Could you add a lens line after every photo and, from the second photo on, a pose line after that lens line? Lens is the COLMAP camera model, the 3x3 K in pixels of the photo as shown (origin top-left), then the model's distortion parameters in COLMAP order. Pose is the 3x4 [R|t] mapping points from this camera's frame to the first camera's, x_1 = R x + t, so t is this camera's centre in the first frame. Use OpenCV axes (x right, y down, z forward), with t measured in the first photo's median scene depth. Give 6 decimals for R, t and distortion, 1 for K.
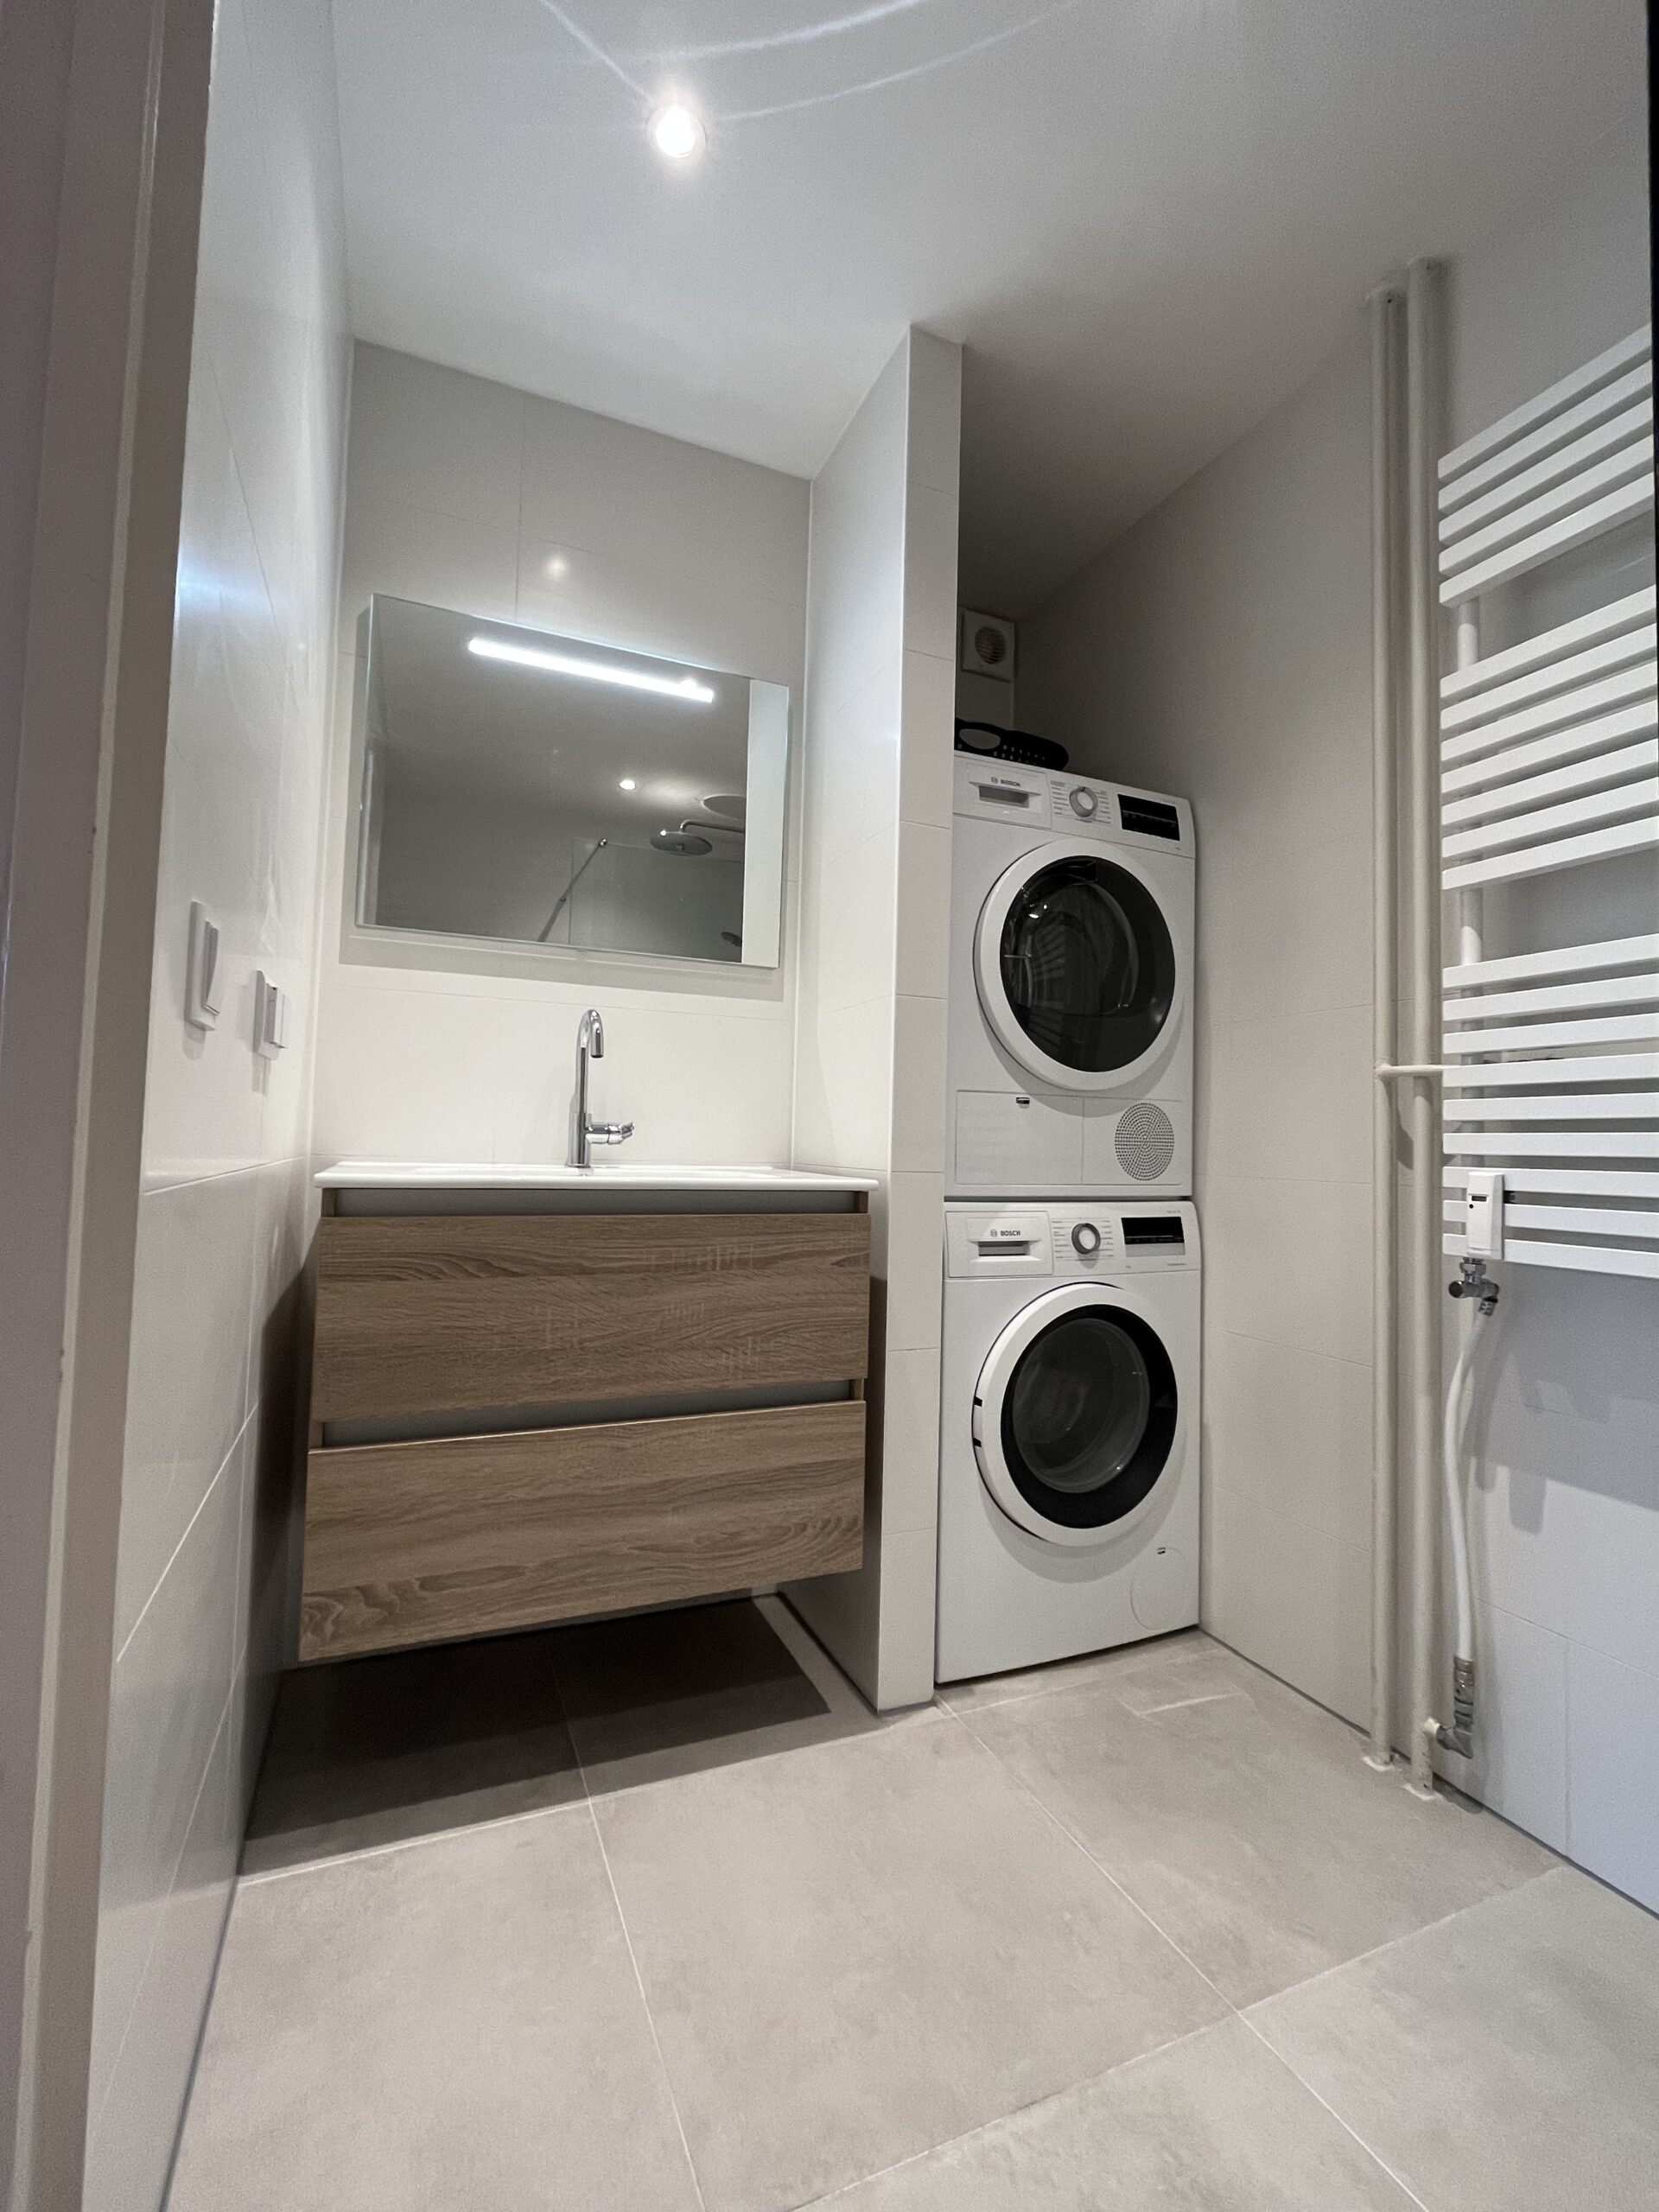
lens RADIAL K [[971.1, 0, 828.2], [0, 971.1, 1104.4], [0, 0, 1]] dist [-0.007100, 0.000565]
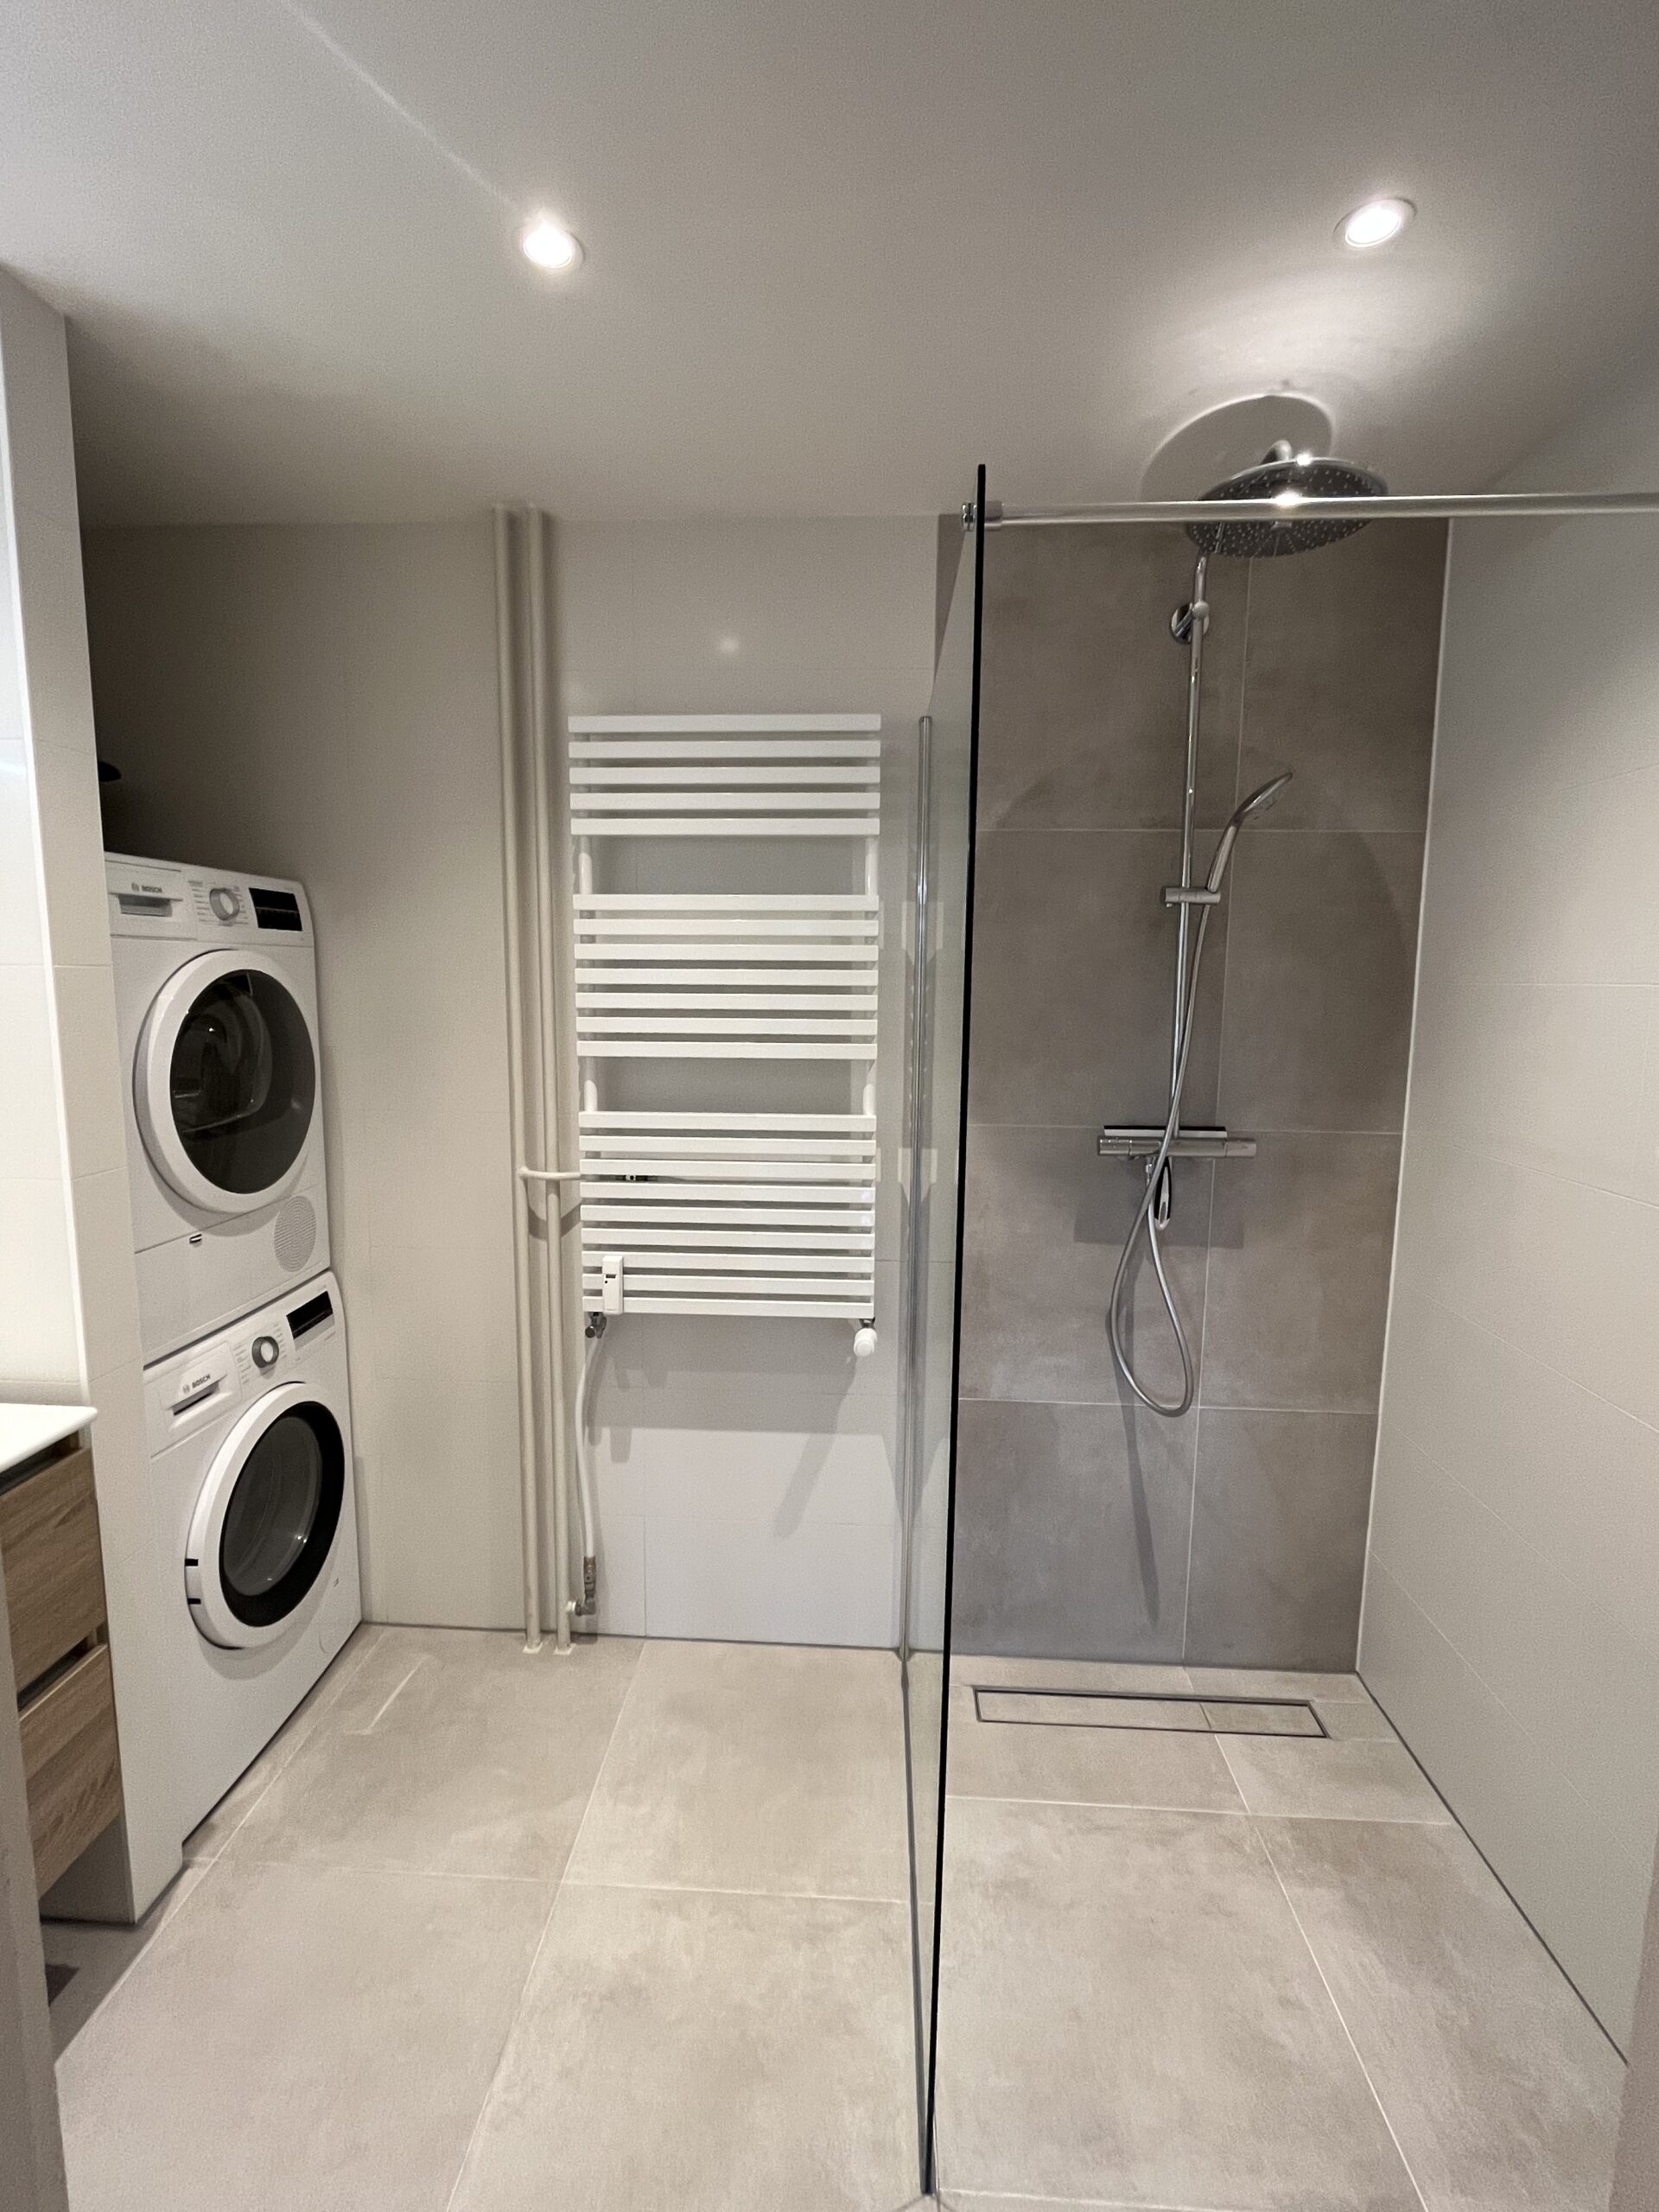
lens RADIAL K [[971.1, 0, 830.3], [0, 971.1, 1101.1], [0, 0, 1]] dist [-0.007100, 0.000565]
pose [[0.444324, -0.134074, 0.885776, -0.386707], [-0.038808, 0.984929, 0.168549, -0.363423], [-0.895025, -0.109265, 0.432425, 0.072573]]
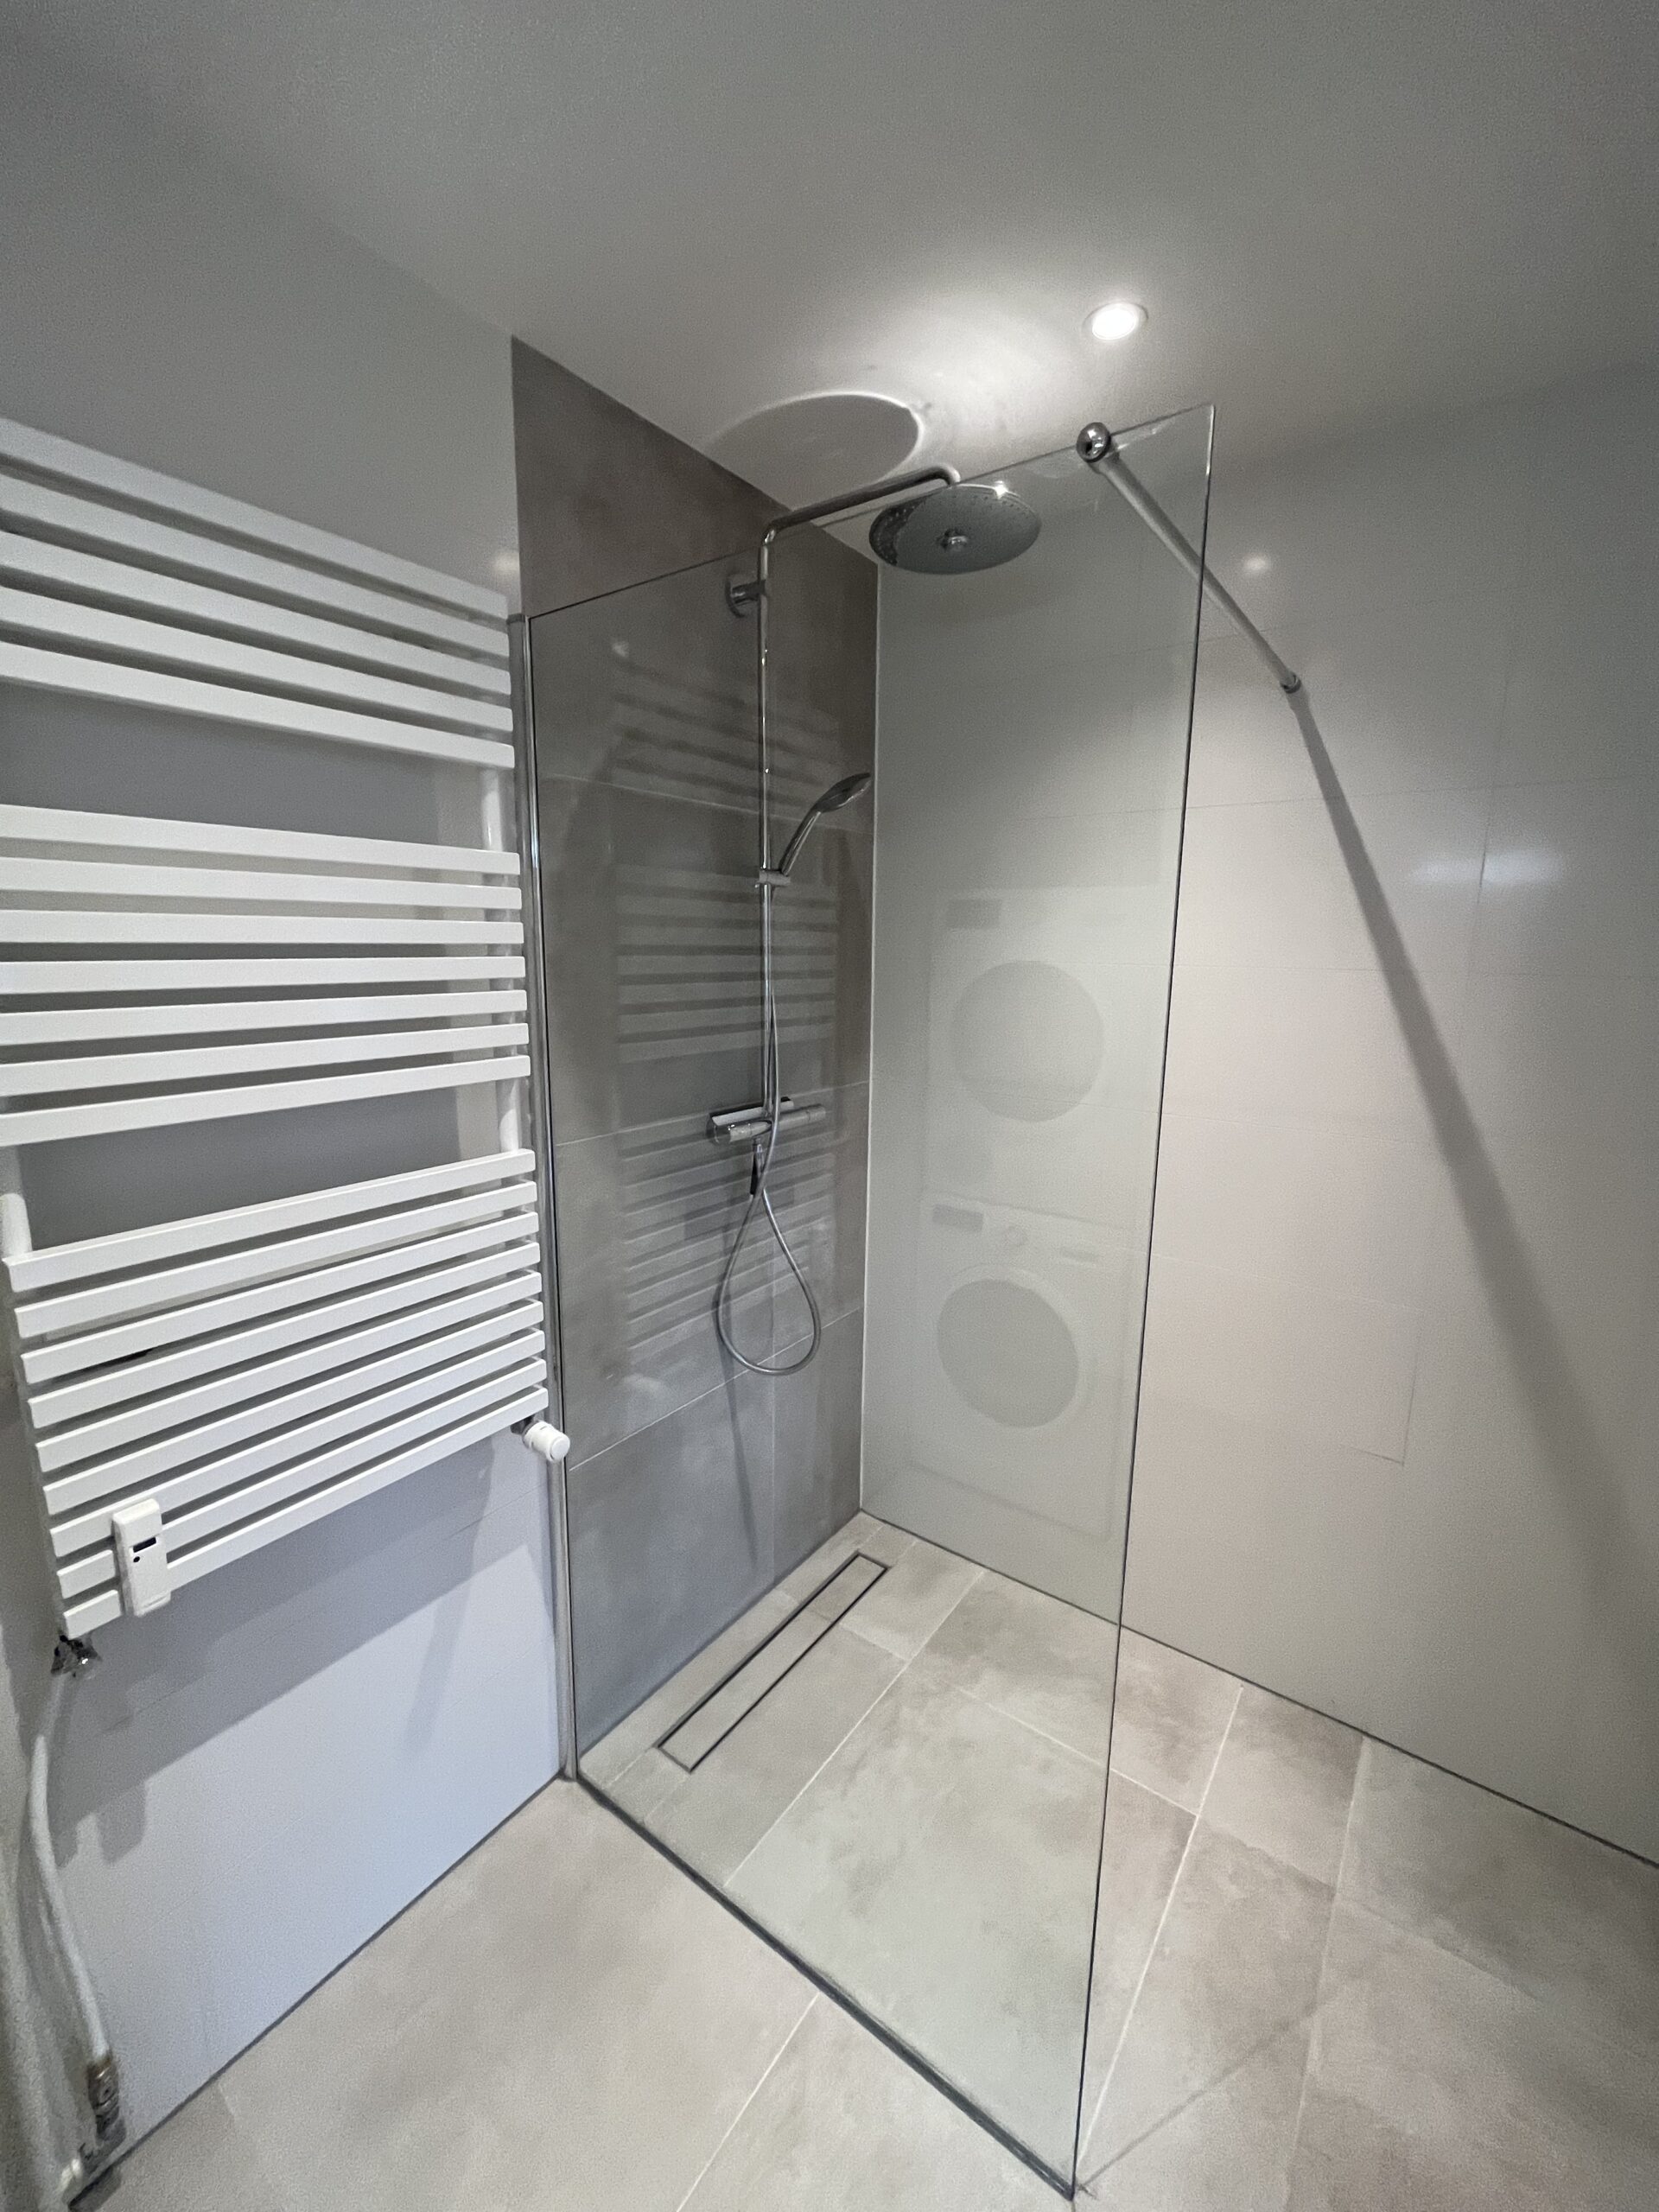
lens RADIAL K [[891.9, 0, 825.5], [0, 891.9, 1101.6], [0, 0, 1]] dist [-0.003531, -0.000542]
pose [[-0.504629, -0.178537, 0.844674, -0.128775], [-0.059601, 0.983254, 0.172221, -0.348853], [-0.861277, 0.036565, -0.506819, 0.743068]]
